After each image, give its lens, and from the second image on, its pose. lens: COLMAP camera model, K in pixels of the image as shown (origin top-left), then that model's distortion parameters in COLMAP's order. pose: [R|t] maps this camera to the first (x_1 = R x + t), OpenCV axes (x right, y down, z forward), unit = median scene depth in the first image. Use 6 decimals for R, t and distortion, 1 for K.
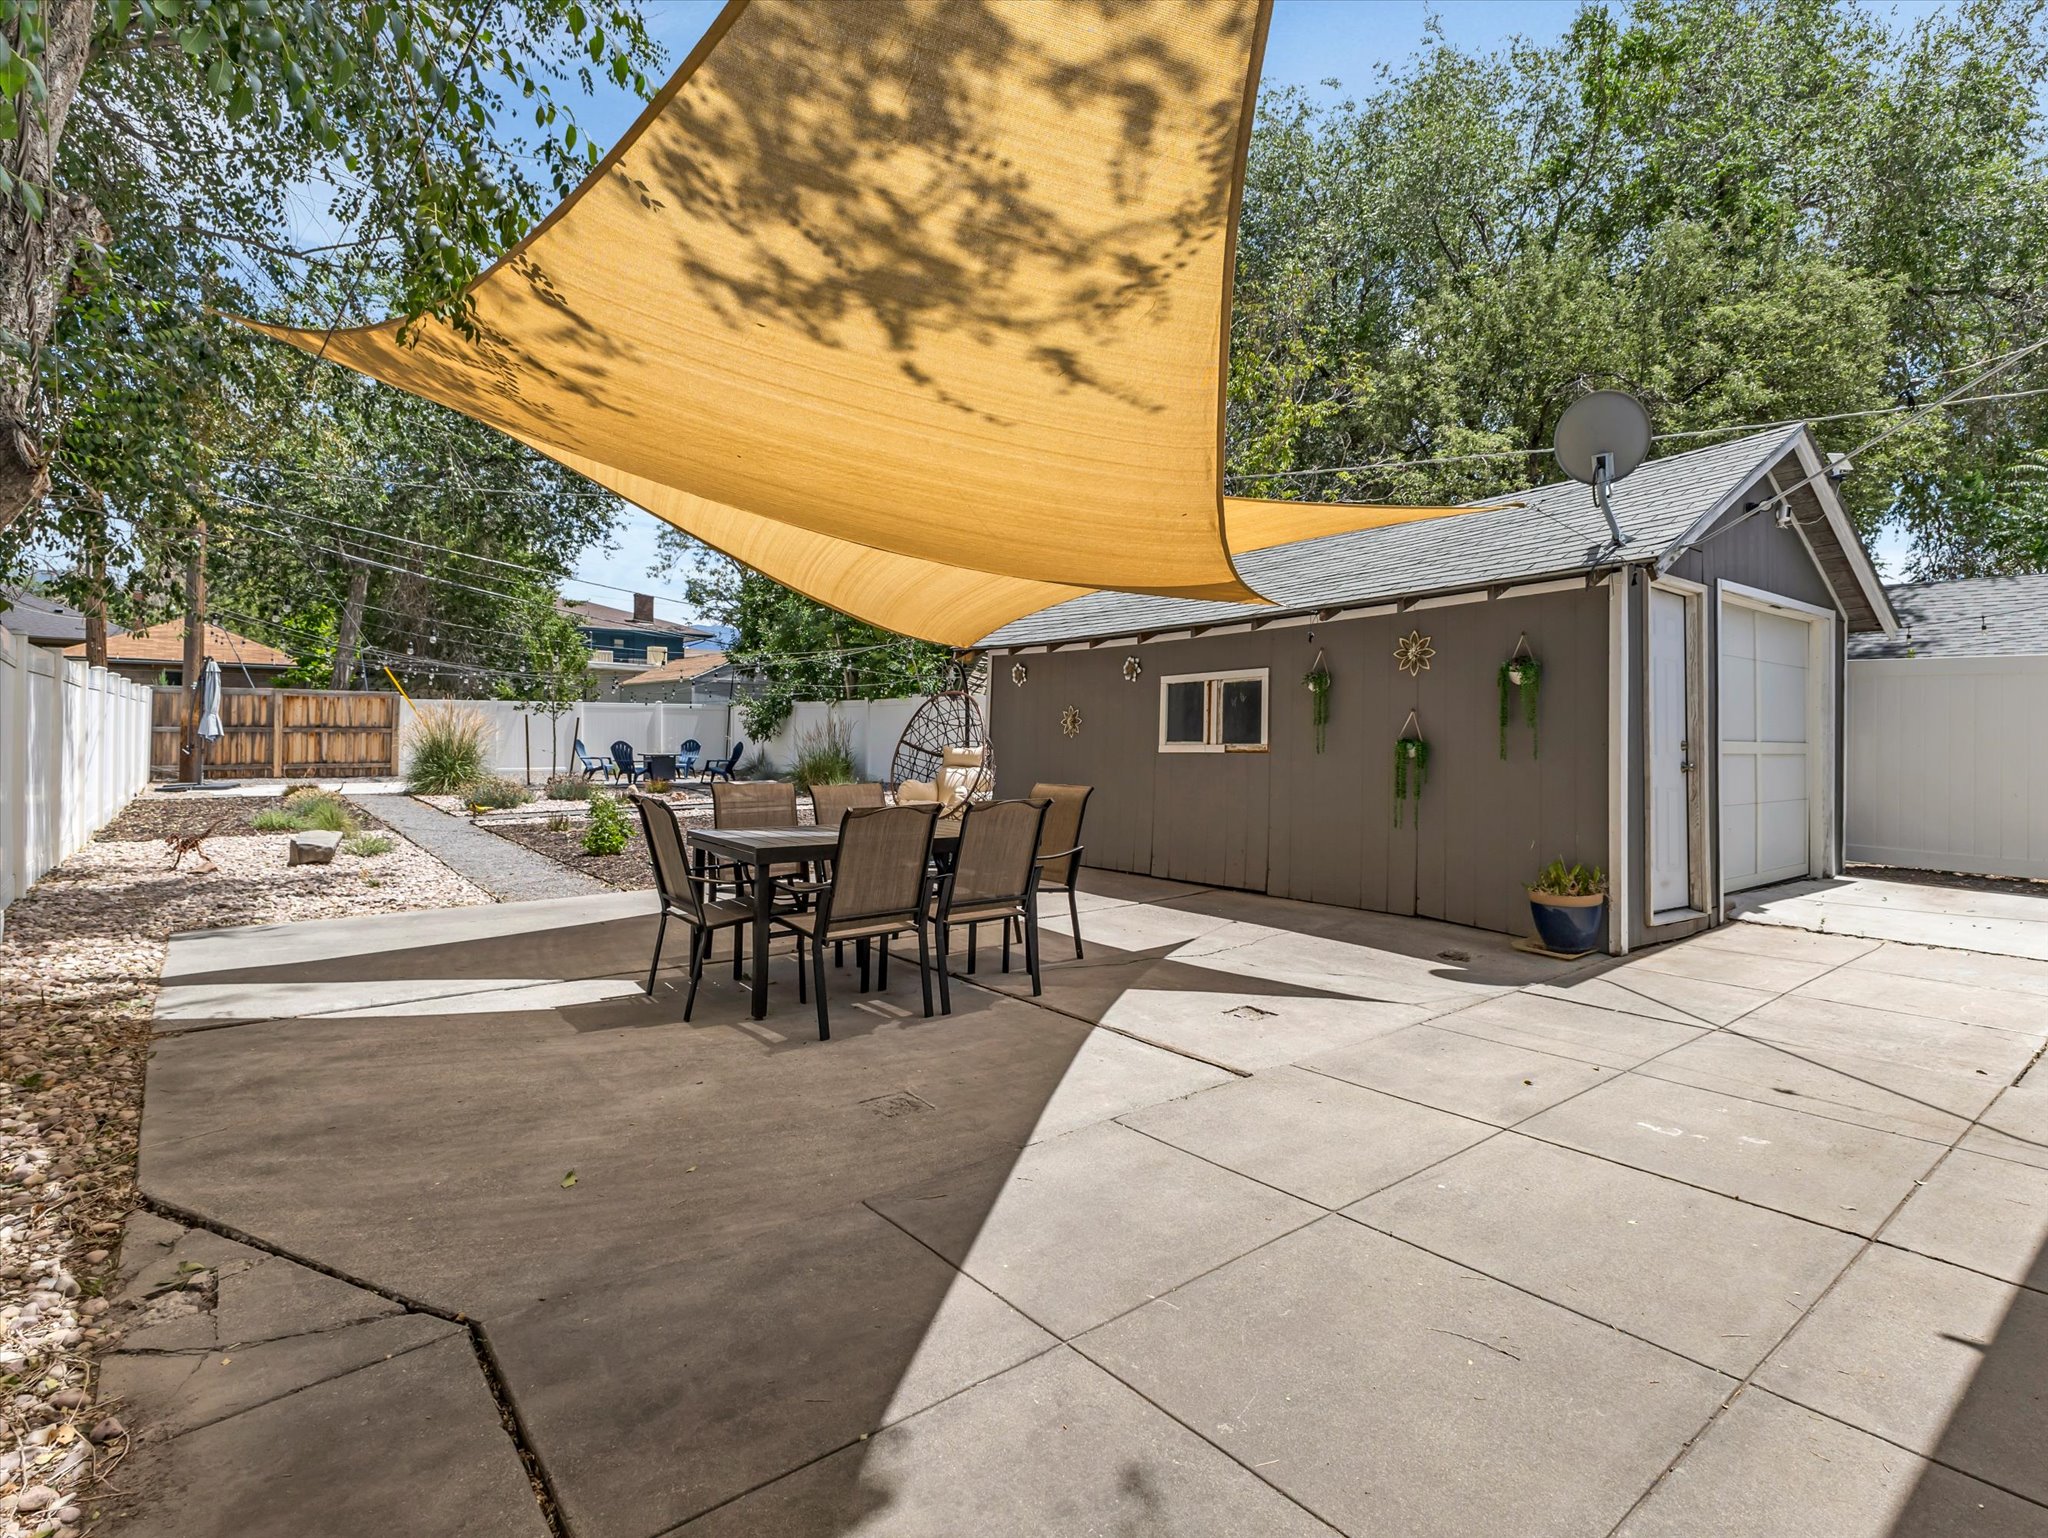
lens RADIAL K [[1010.9, 0, 1019.8], [0, 1010.9, 747.4], [0, 0, 1]] dist [0.002593, 0.001519]
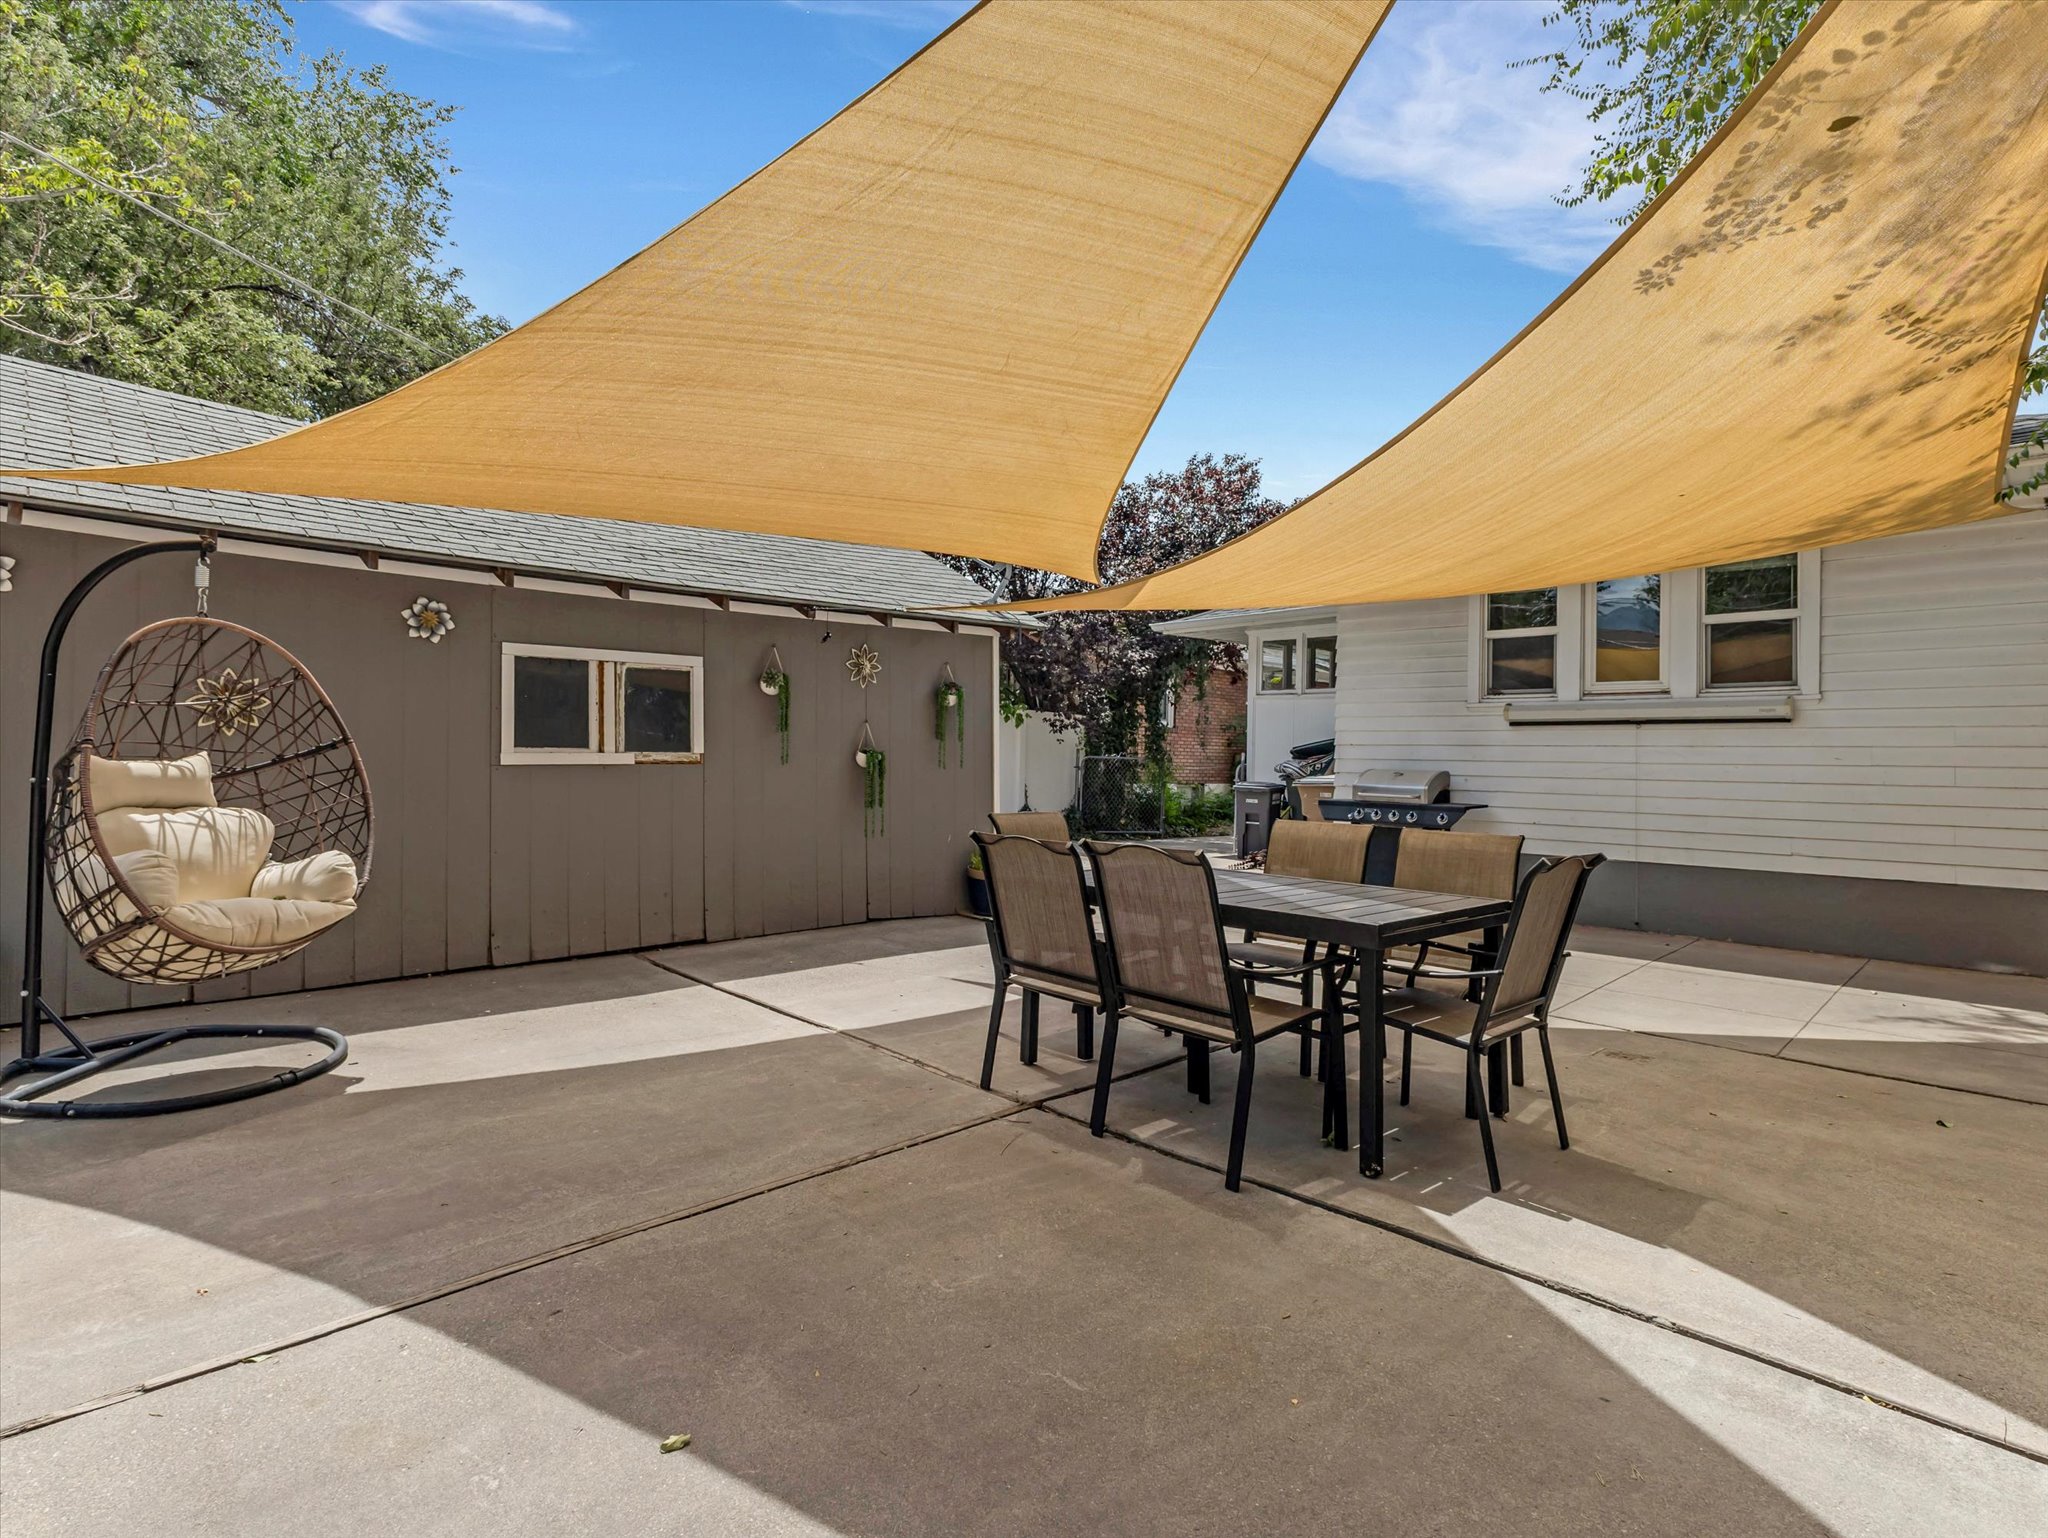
lens RADIAL K [[1010.9, 0, 1033.0], [0, 1010.9, 751.4], [0, 0, 1]] dist [0.002593, 0.001519]
pose [[-0.110778, -0.003195, 0.993840, -0.392582], [-0.014730, 0.999890, 0.001572, -0.006635], [-0.993736, -0.014465, -0.110813, 0.565647]]
